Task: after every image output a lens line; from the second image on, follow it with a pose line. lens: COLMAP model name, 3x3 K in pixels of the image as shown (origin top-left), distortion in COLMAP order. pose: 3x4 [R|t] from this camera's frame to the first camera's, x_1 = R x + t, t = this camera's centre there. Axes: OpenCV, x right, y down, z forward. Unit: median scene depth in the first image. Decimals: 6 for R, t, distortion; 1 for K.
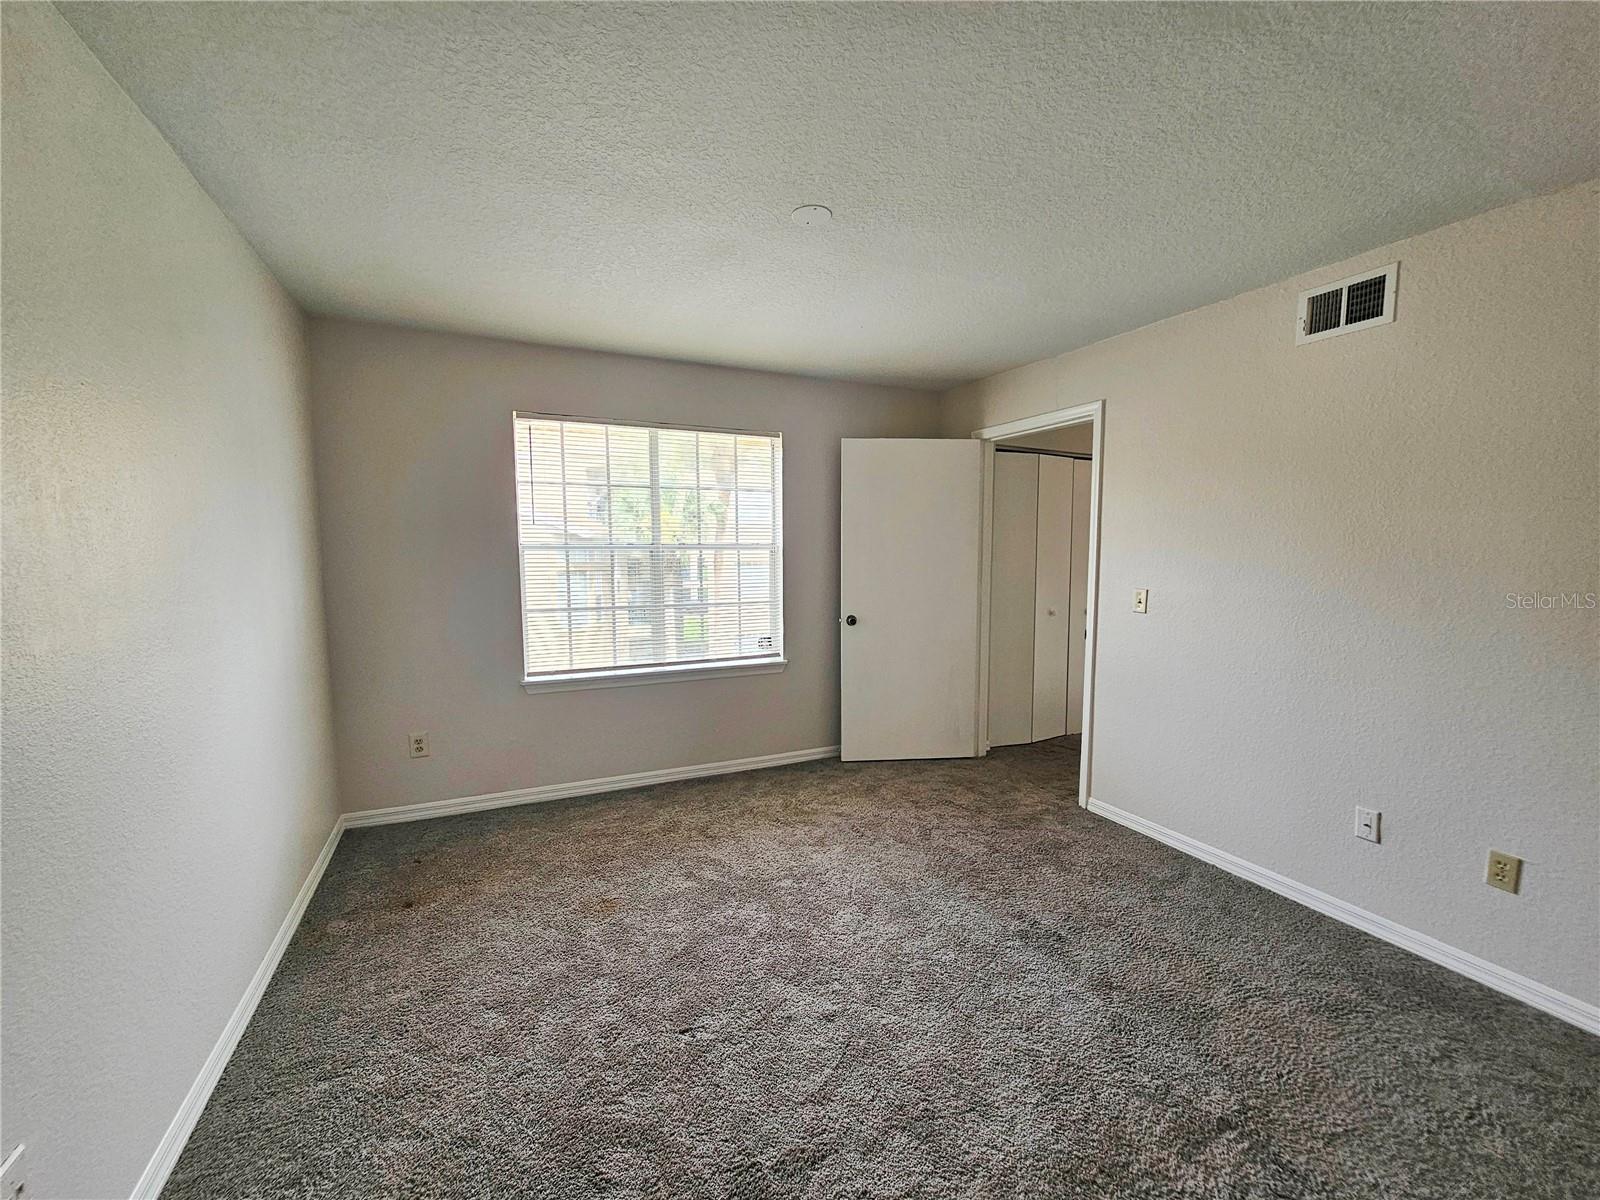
lens RADIAL K [[655.9, 0, 800.9], [0, 655.9, 606.9], [0, 0, 1]] dist [0.001264, 0.000310]
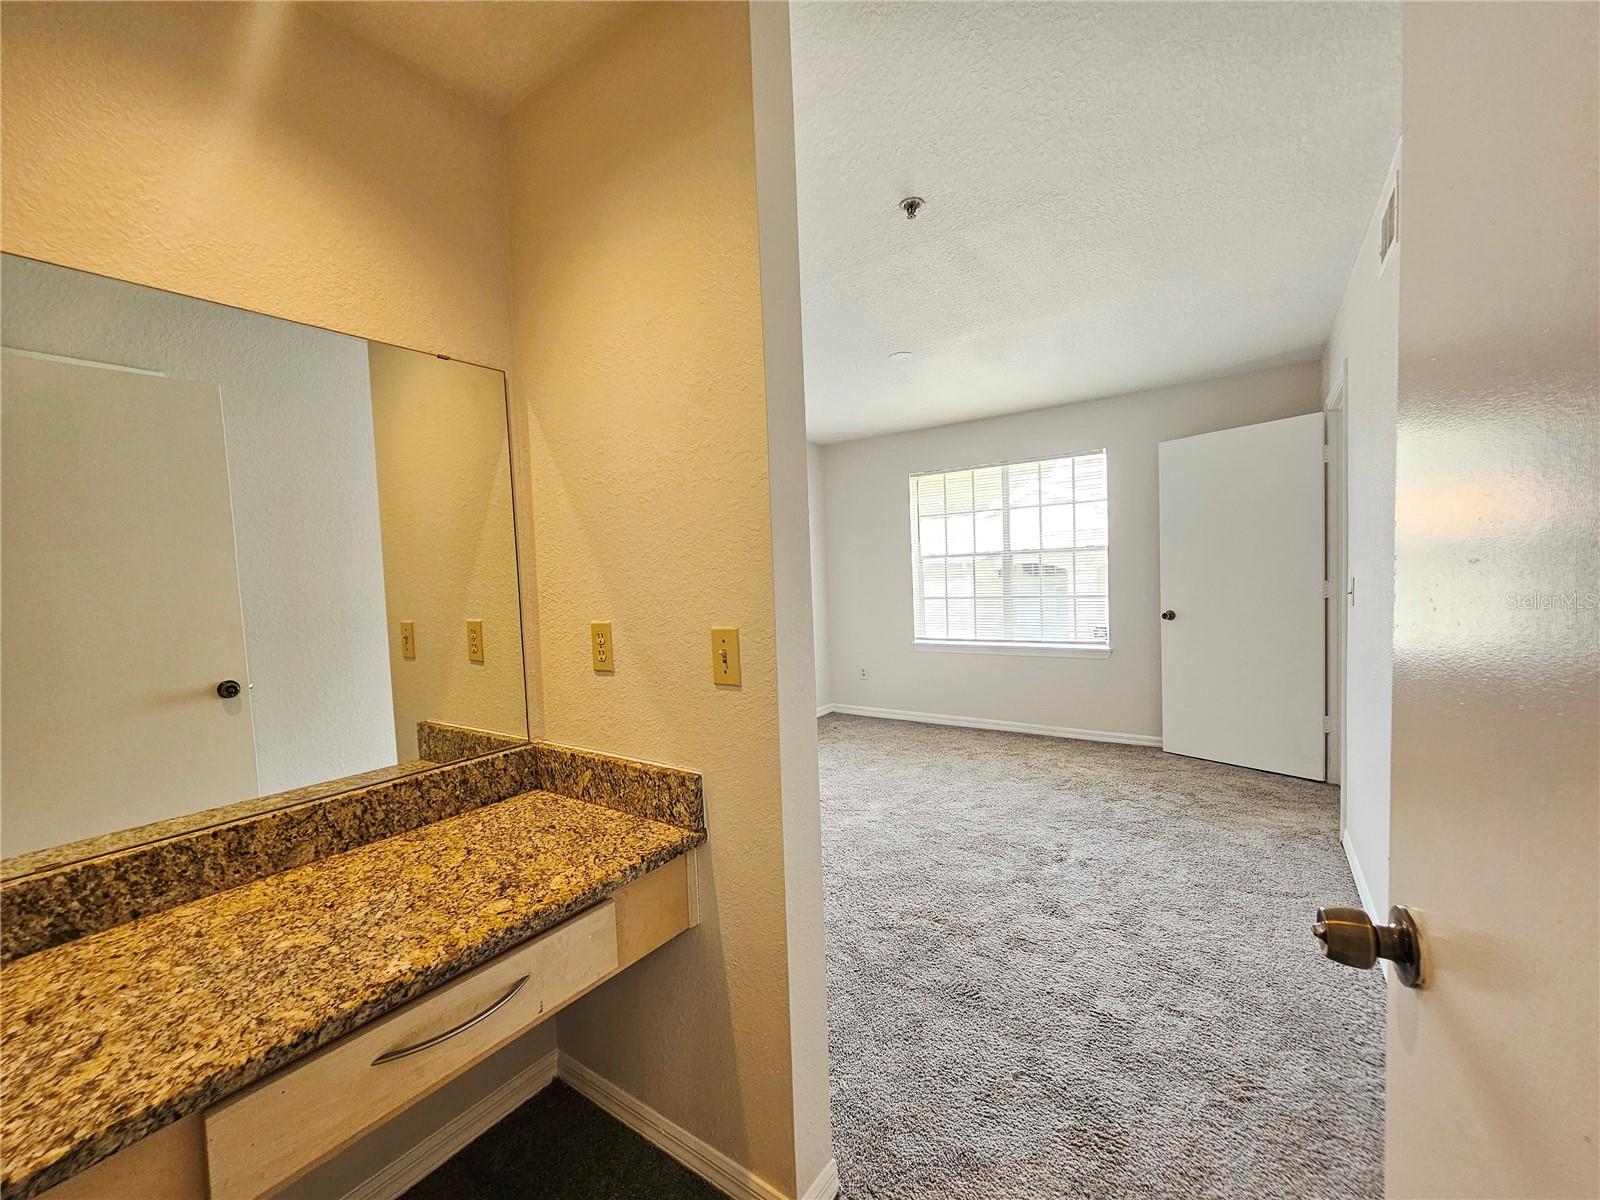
lens RADIAL K [[655.9, 0, 800.9], [0, 655.9, 606.9], [0, 0, 1]] dist [0.001264, 0.000310]
pose [[0.504215, 0.025817, -0.863192, 0.699425], [-0.041763, 0.999112, 0.005487, 0.027031], [0.862568, 0.033283, 0.504846, -0.028433]]
